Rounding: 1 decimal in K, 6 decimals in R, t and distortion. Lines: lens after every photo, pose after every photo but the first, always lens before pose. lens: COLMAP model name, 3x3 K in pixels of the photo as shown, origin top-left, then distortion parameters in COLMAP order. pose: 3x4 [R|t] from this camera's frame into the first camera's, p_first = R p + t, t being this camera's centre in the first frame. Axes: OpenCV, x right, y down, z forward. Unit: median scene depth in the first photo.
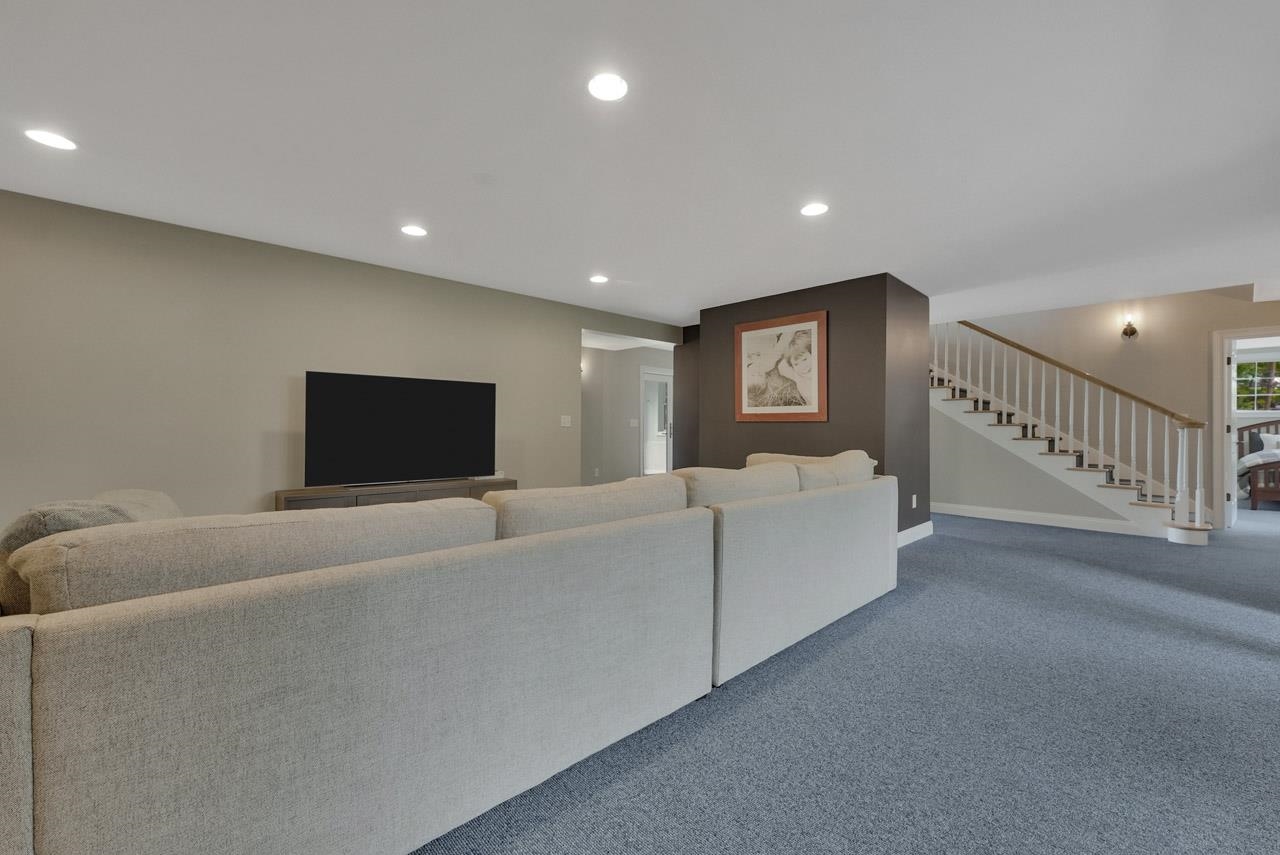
lens RADIAL K [[520.7, 0, 640.0], [0, 520.7, 427.5], [0, 0, 1]] dist [-0.000396, -0.000195]
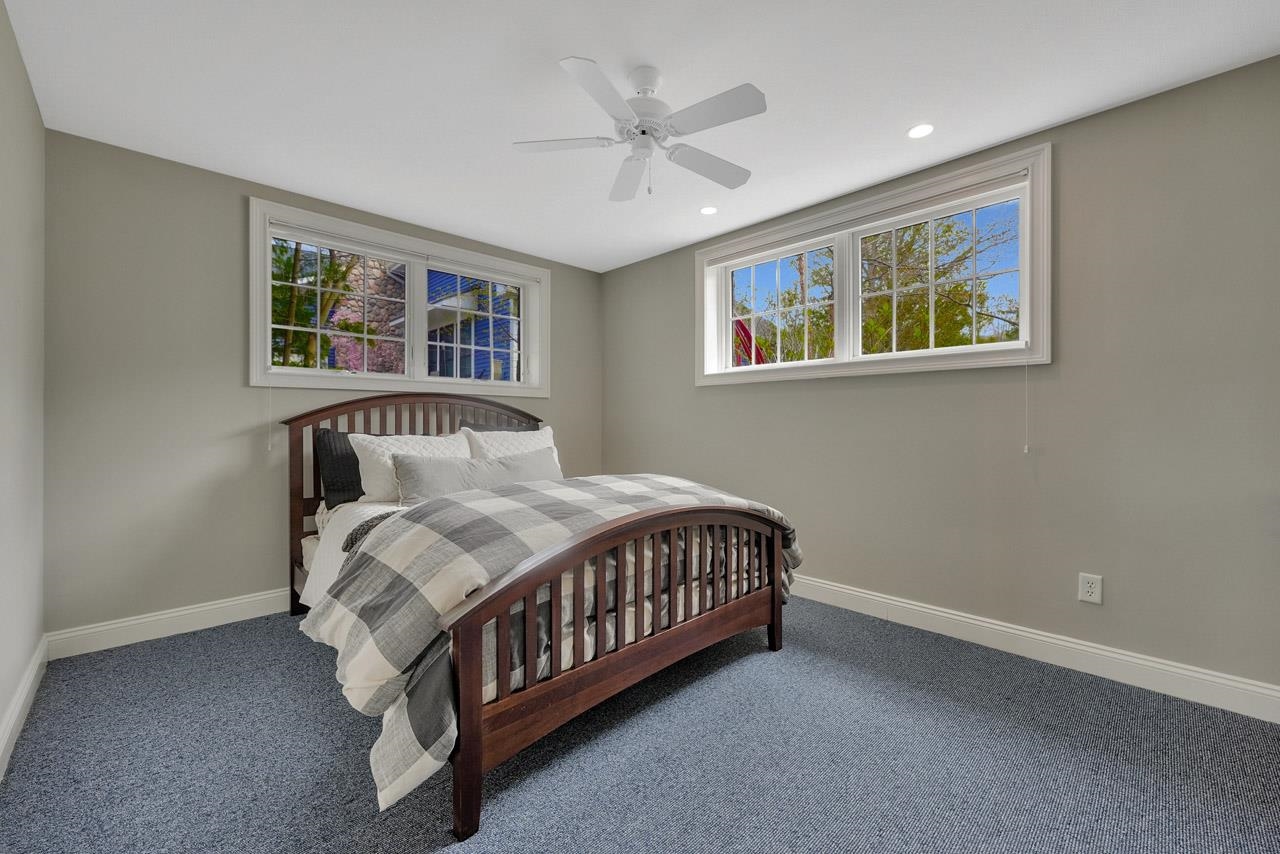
lens RADIAL K [[520.7, 0, 640.0], [0, 520.7, 427.0], [0, 0, 1]] dist [-0.000396, -0.000195]
pose [[-0.005492, -0.006842, 0.999962, 0.869717], [0.003063, 0.999972, 0.006859, 0.006069], [-0.999980, 0.003101, -0.005471, 0.824626]]
